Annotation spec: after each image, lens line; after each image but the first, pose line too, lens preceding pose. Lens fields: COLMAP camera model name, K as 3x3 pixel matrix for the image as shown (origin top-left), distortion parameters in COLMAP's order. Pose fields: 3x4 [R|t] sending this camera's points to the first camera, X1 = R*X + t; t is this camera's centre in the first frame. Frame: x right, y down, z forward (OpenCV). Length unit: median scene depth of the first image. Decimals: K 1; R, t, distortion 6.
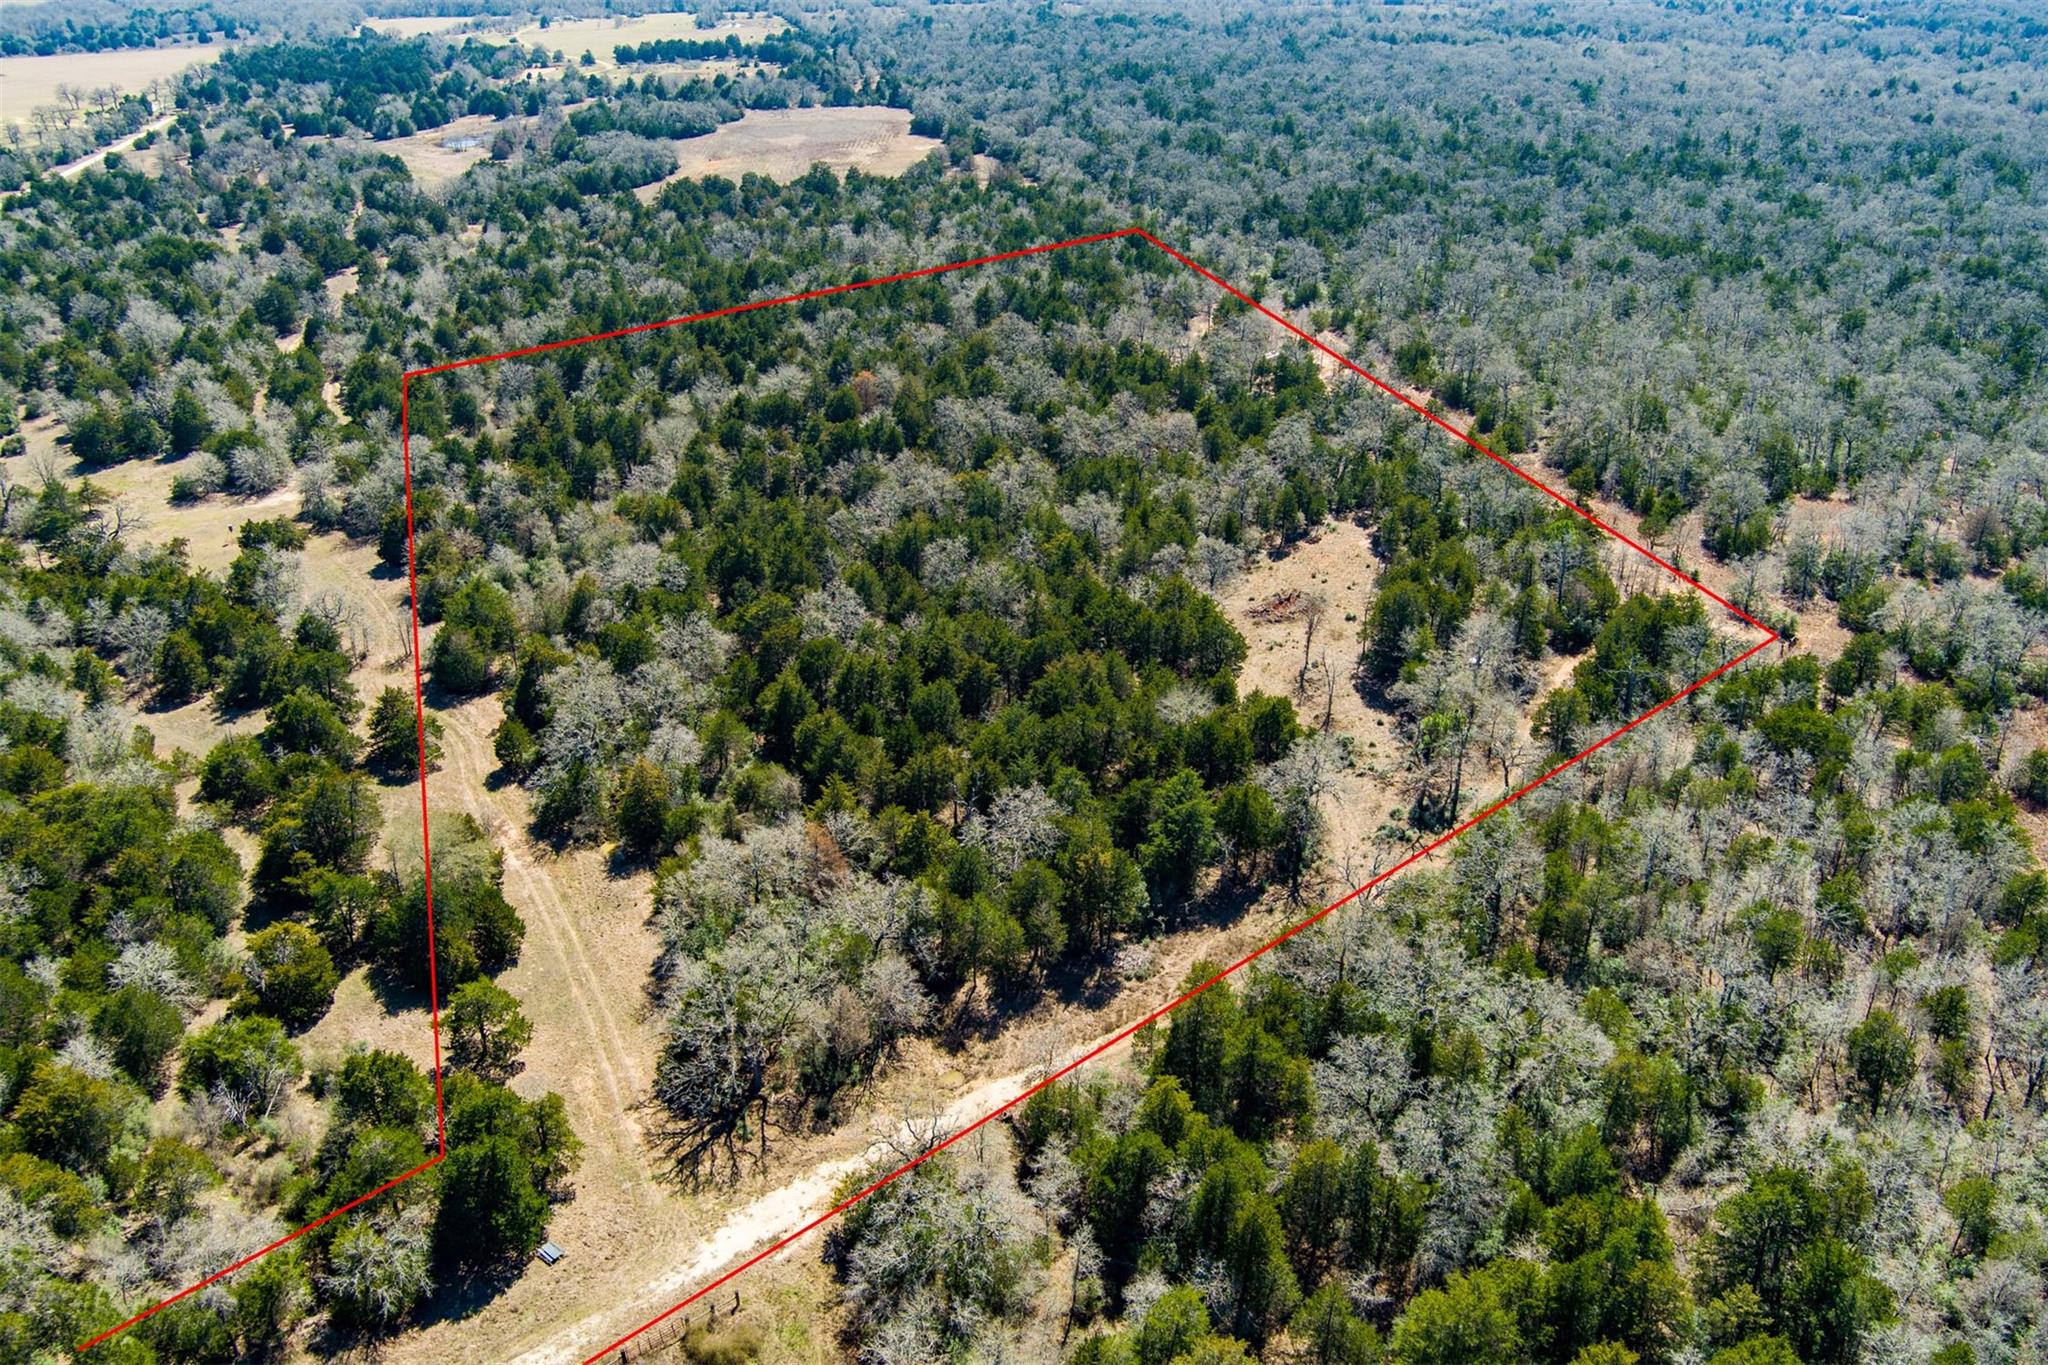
lens RADIAL K [[1659.4, 0, 1024.0], [0, 1659.4, 682.5], [0, 0, 1]] dist [-0.090955, 0.051989]
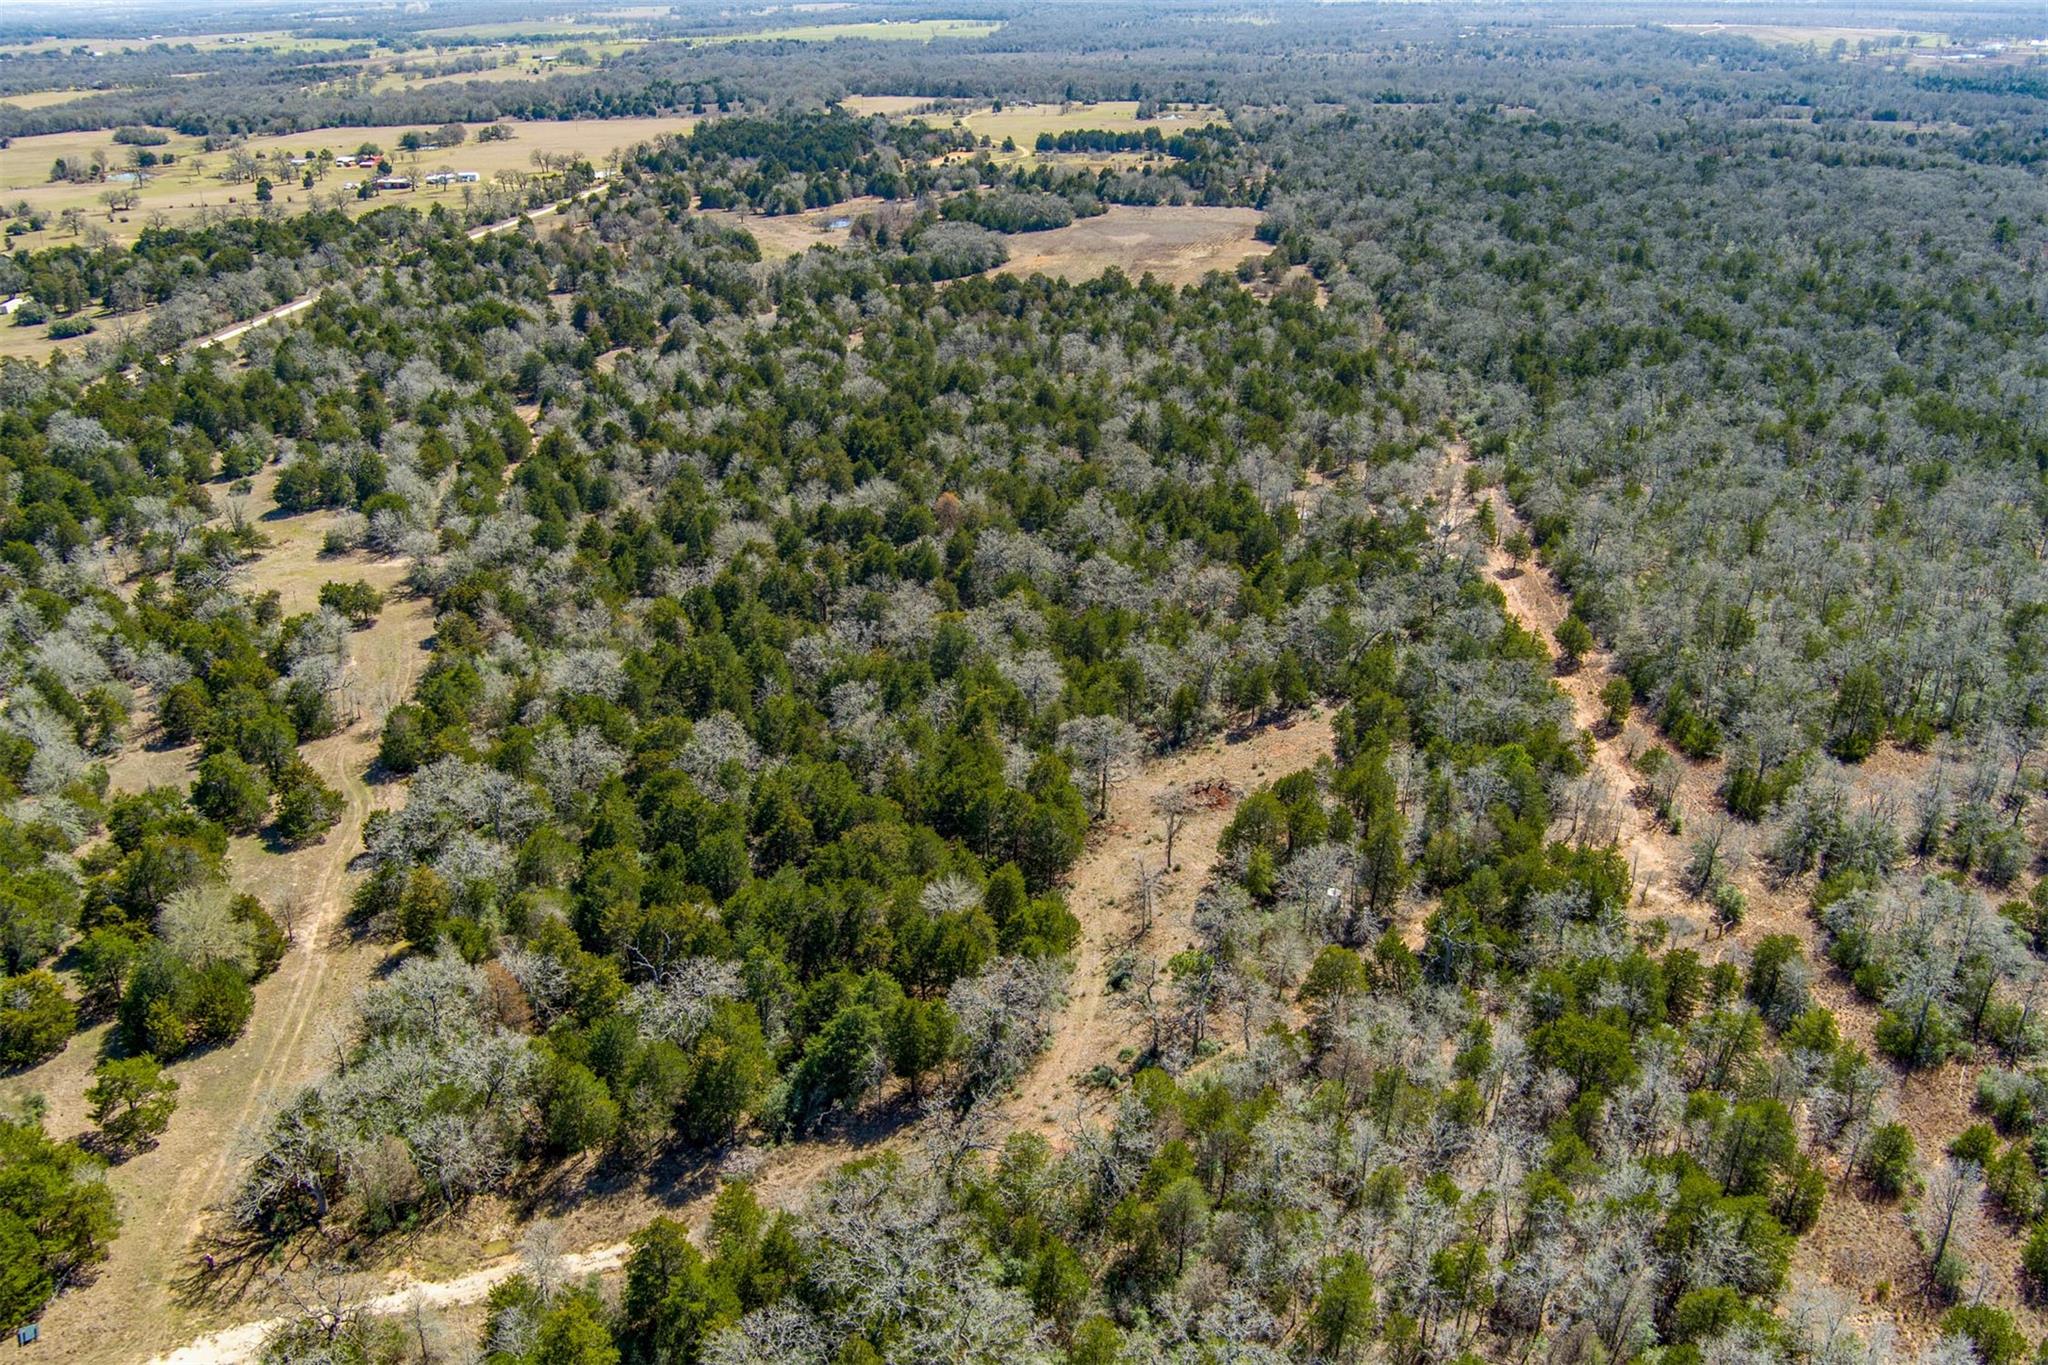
lens RADIAL K [[1659.4, 0, 1024.0], [0, 1659.4, 682.5], [0, 0, 1]] dist [-0.090955, 0.051989]
pose [[0.953170, 0.120274, -0.277492, 0.271512], [-0.132823, 0.990777, -0.026805, -0.062188], [0.271708, 0.062407, 0.960354, 0.069612]]
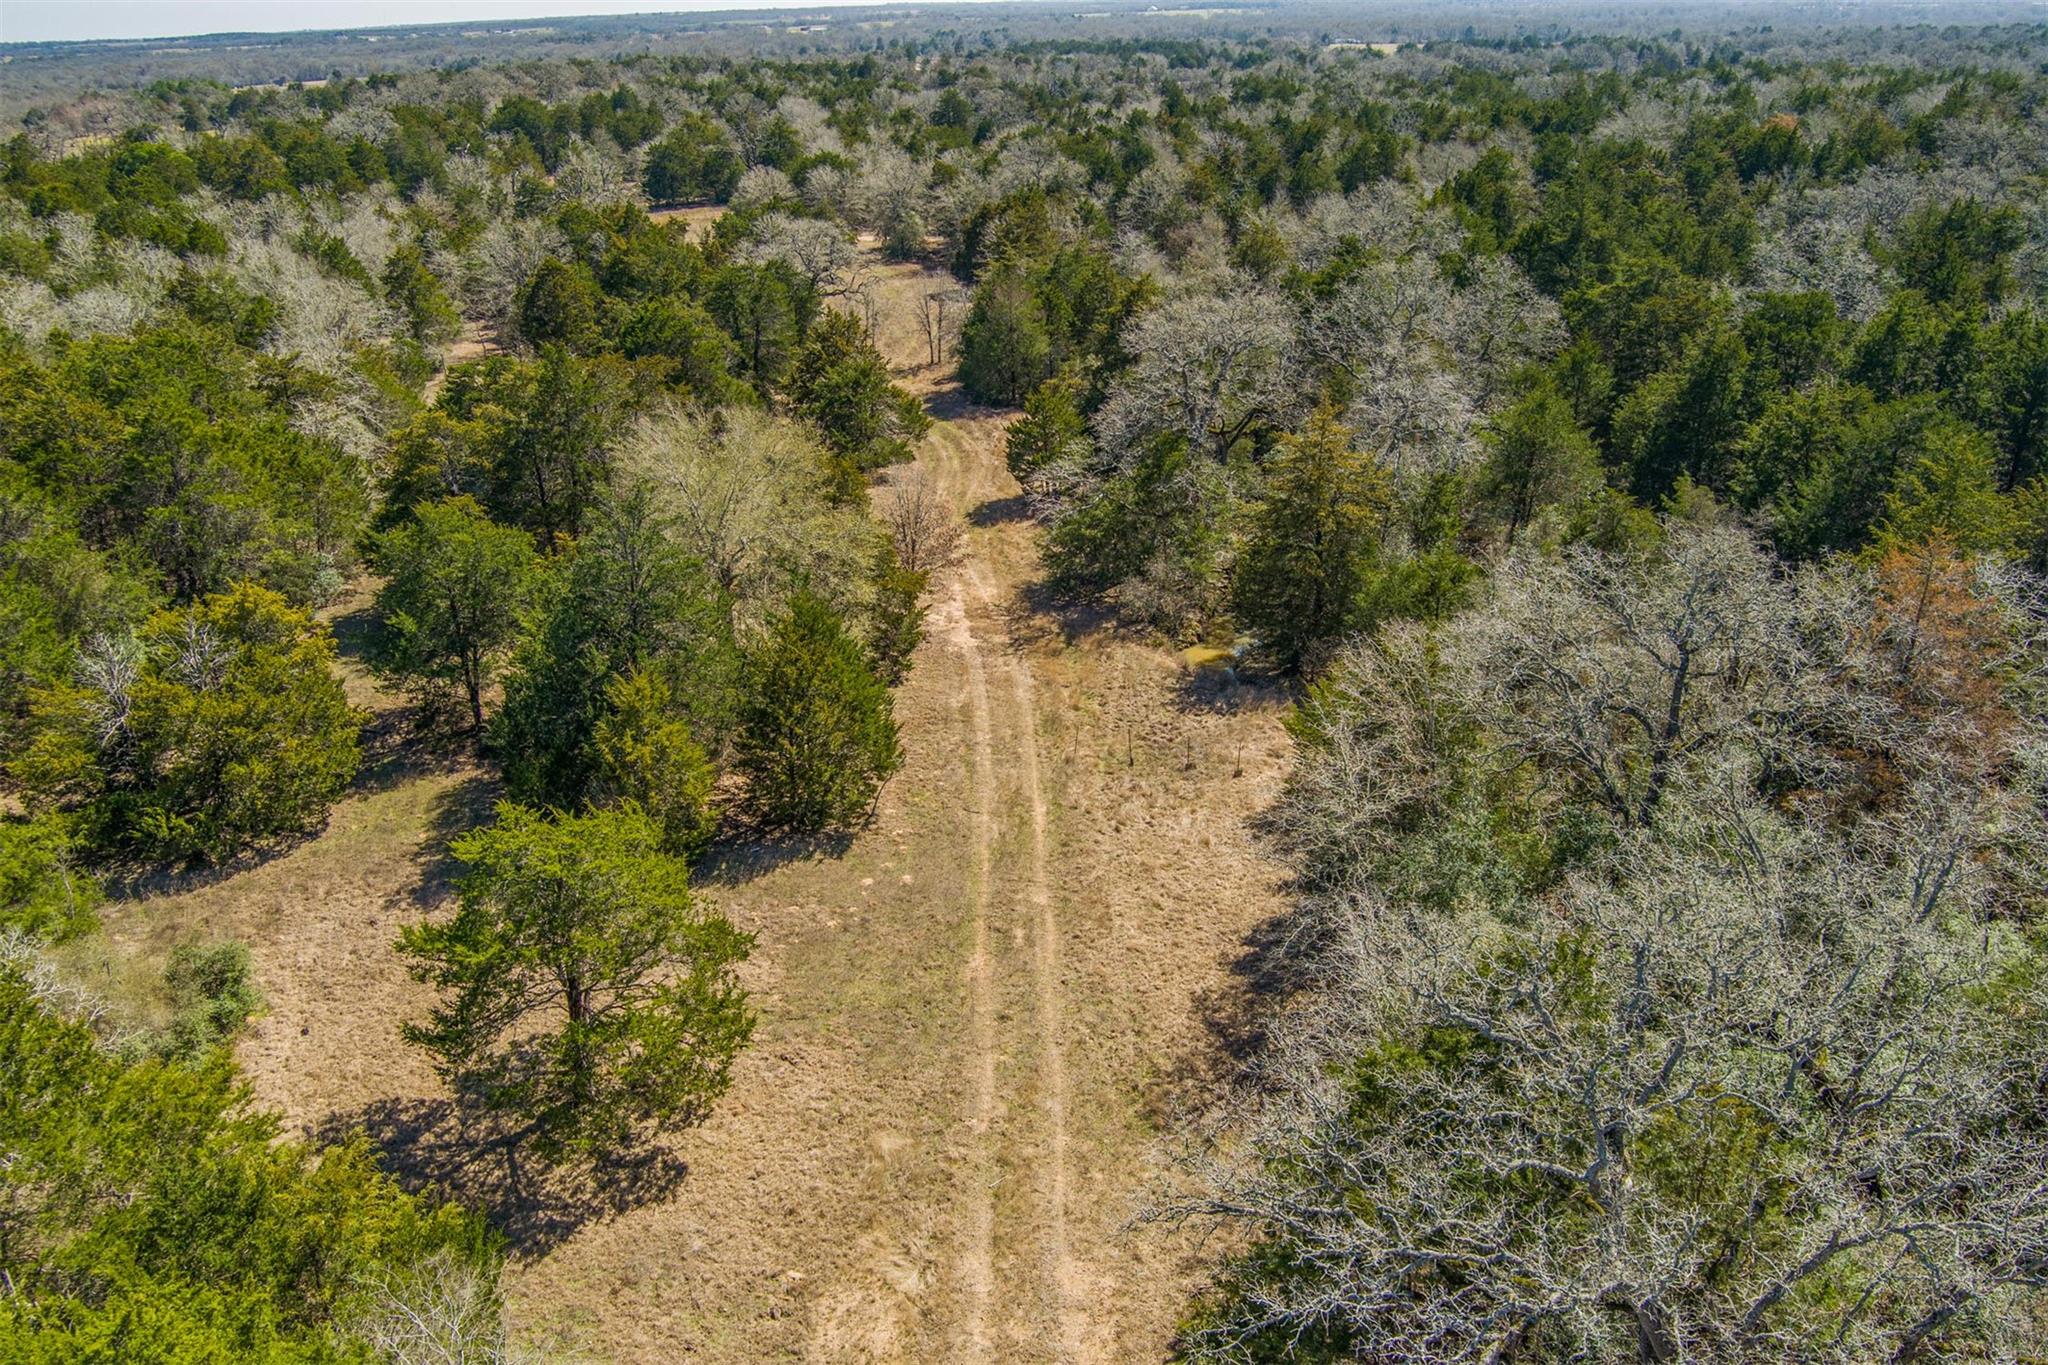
lens RADIAL K [[1659.4, 0, 1024.0], [0, 1659.4, 682.5], [0, 0, 1]] dist [-0.090955, 0.051989]
pose [[0.906737, 0.153337, -0.392830, -0.093622], [-0.178629, 0.983506, -0.028414, 0.086575], [0.381994, 0.095934, 0.919172, 0.433242]]
